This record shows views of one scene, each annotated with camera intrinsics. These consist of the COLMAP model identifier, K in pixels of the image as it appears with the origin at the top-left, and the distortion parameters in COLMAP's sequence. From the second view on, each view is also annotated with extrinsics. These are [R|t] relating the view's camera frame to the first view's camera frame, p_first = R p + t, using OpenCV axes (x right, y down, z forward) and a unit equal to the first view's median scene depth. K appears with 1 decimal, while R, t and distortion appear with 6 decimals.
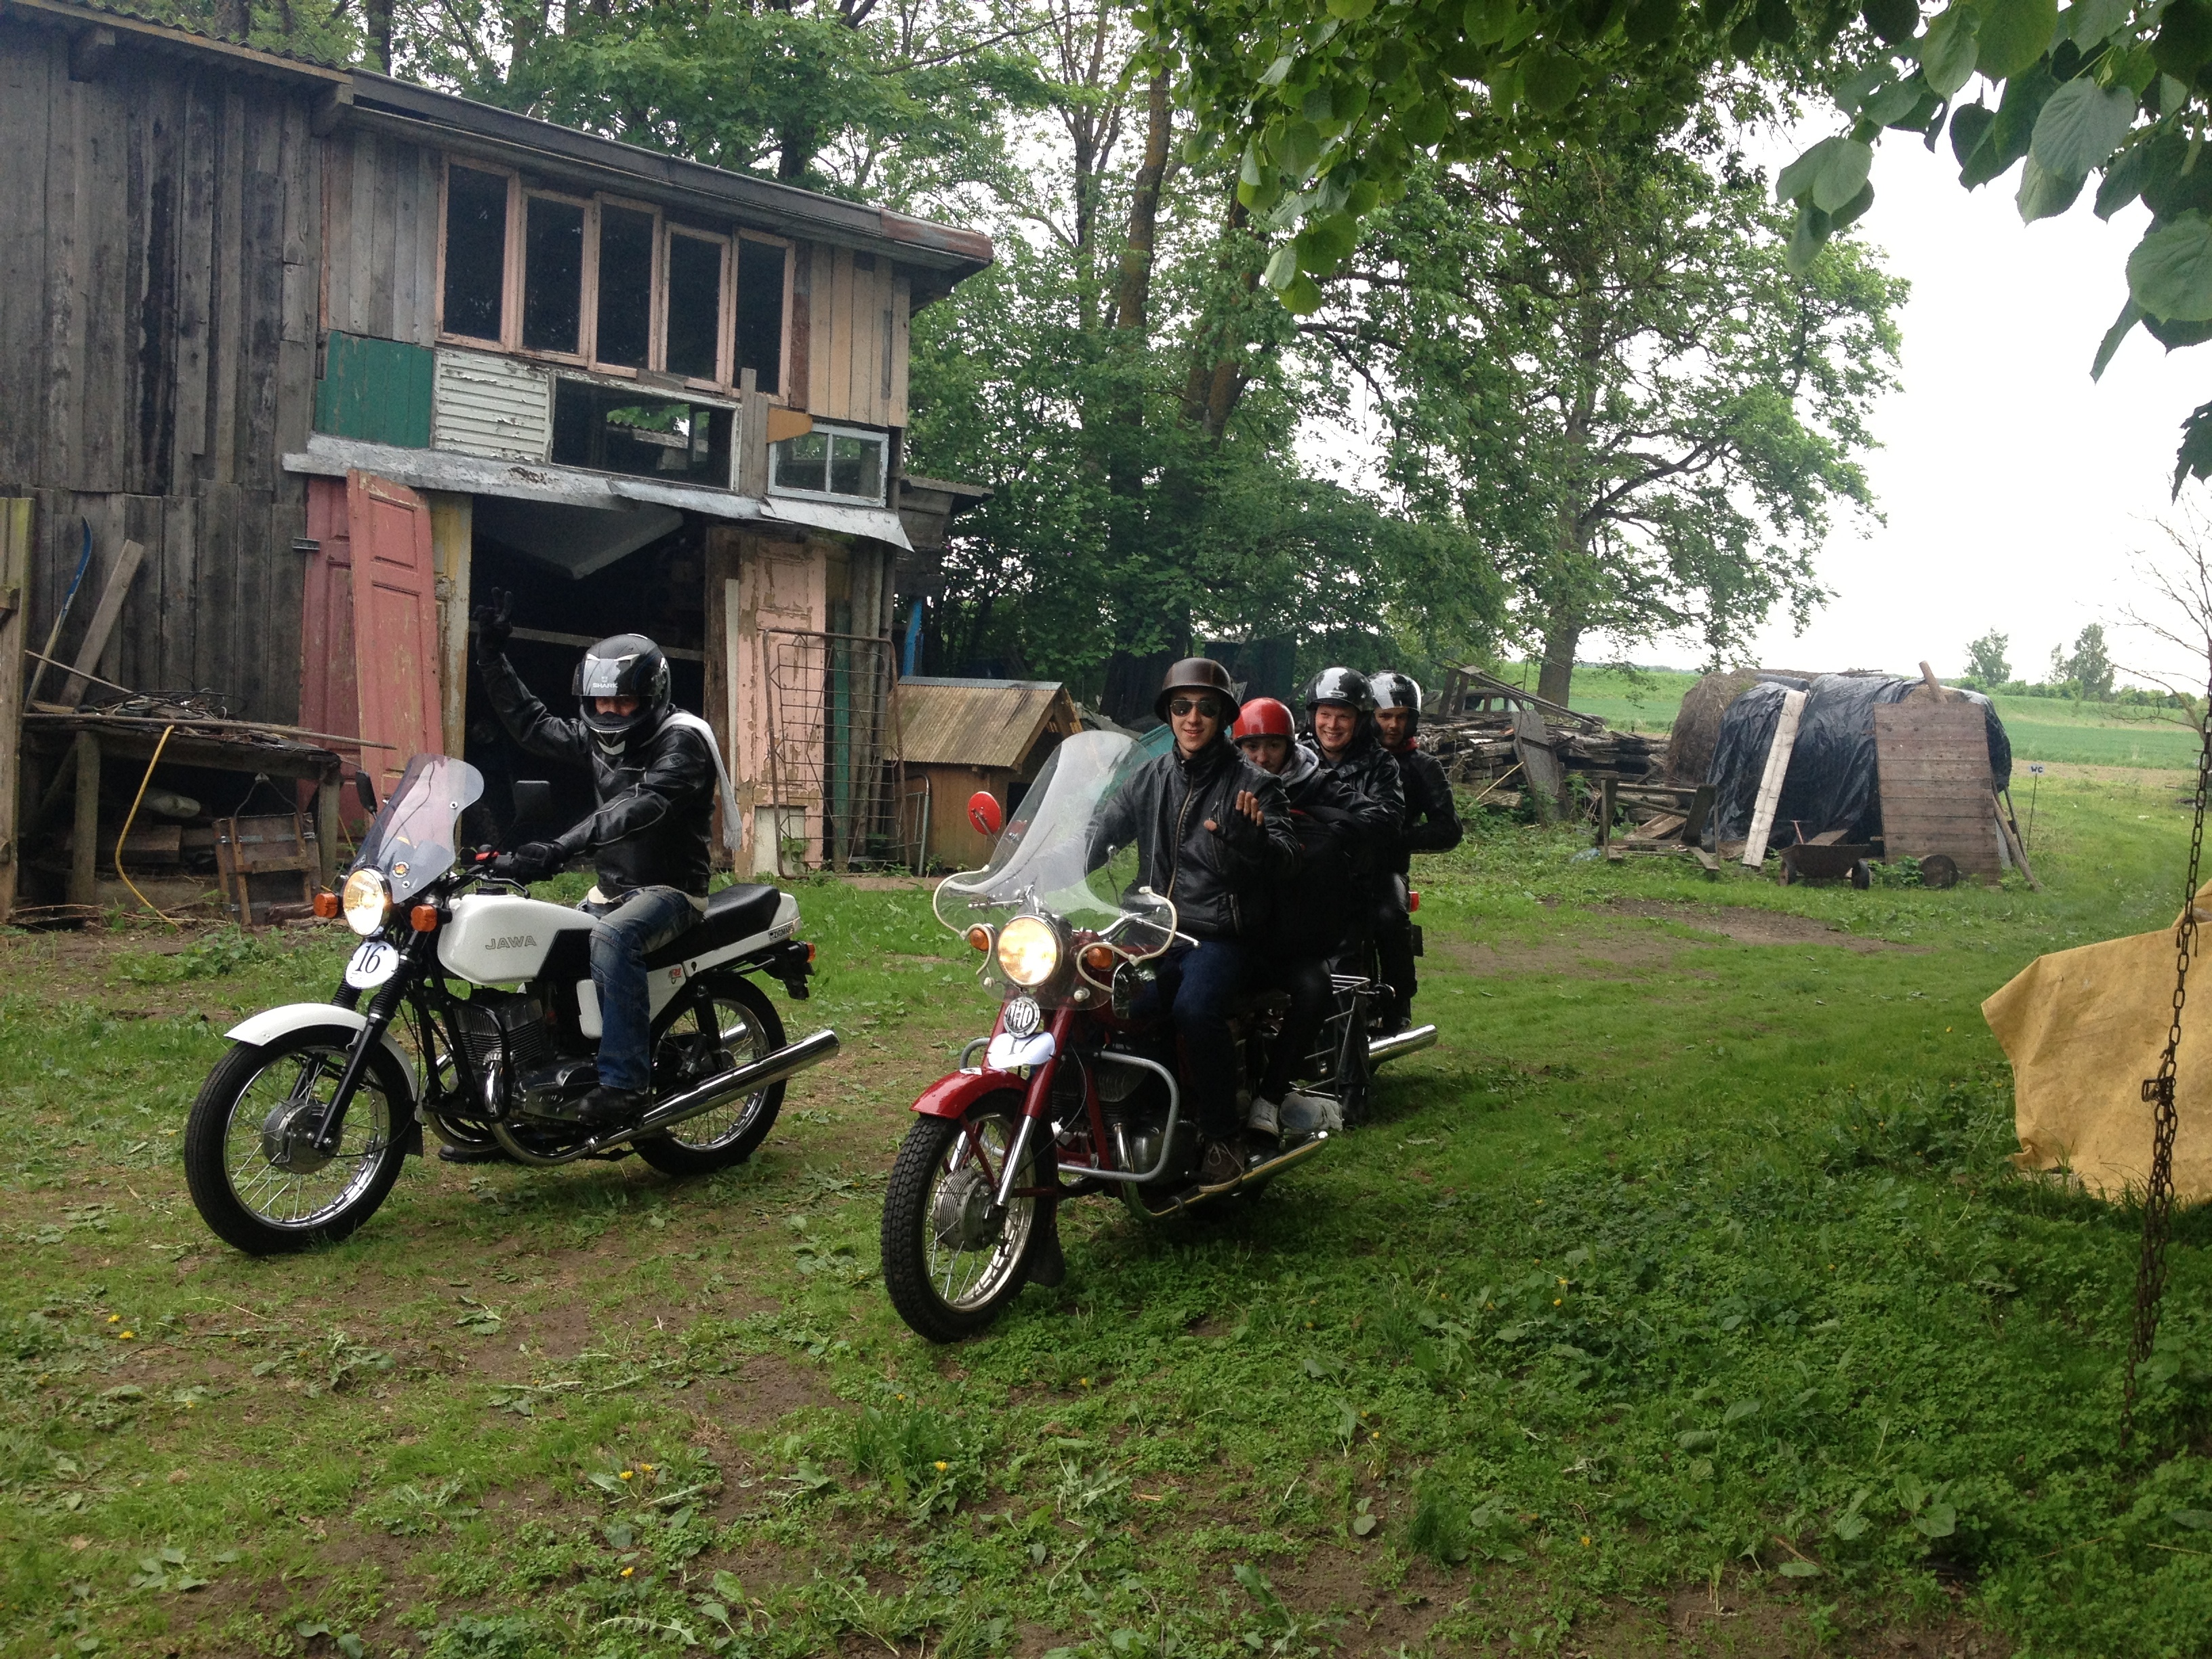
lens RADIAL K [[2055.6, 0, 1133.5], [0, 2055.6, 821.6], [0, 0, 1]] dist [0.125905, -0.257547]
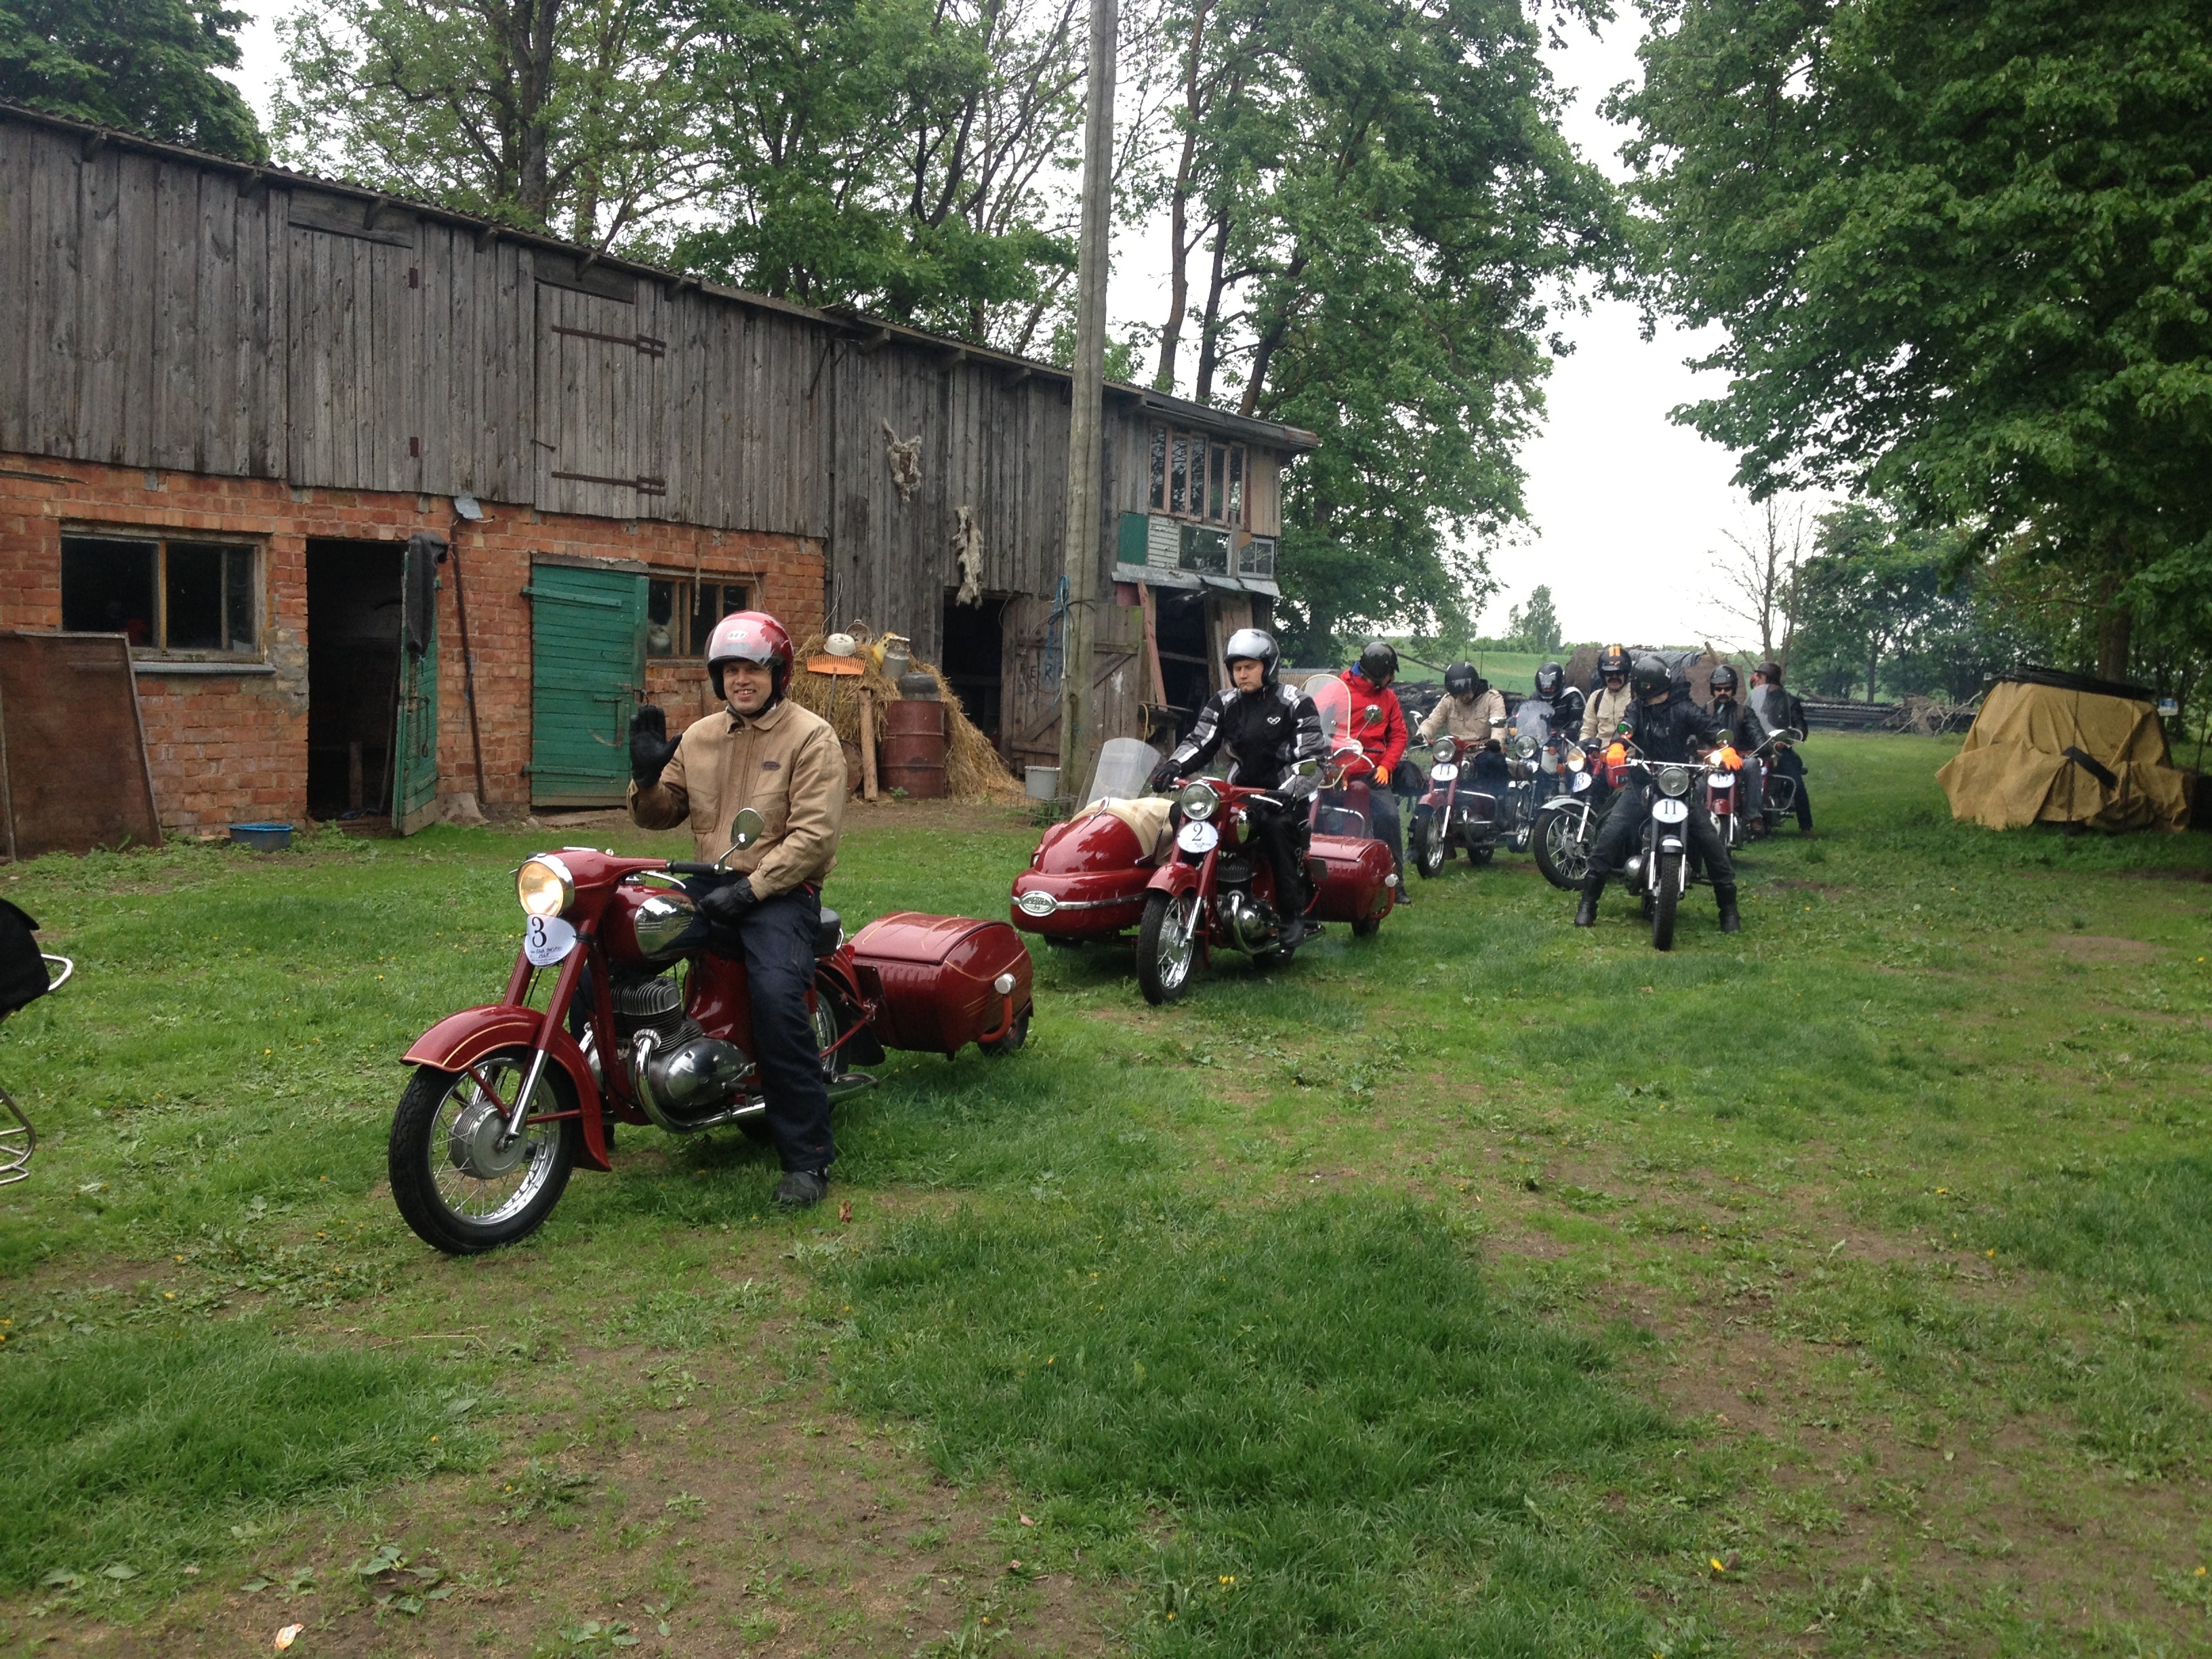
lens RADIAL K [[2035.4, 0, 1126.6], [0, 2035.4, 817.7], [0, 0, 1]] dist [0.146295, -0.300904]
pose [[0.970420, -0.047309, 0.236741, -0.709233], [0.044247, 0.998854, 0.018234, 0.024996], [-0.237333, -0.007220, 0.971402, -0.784402]]
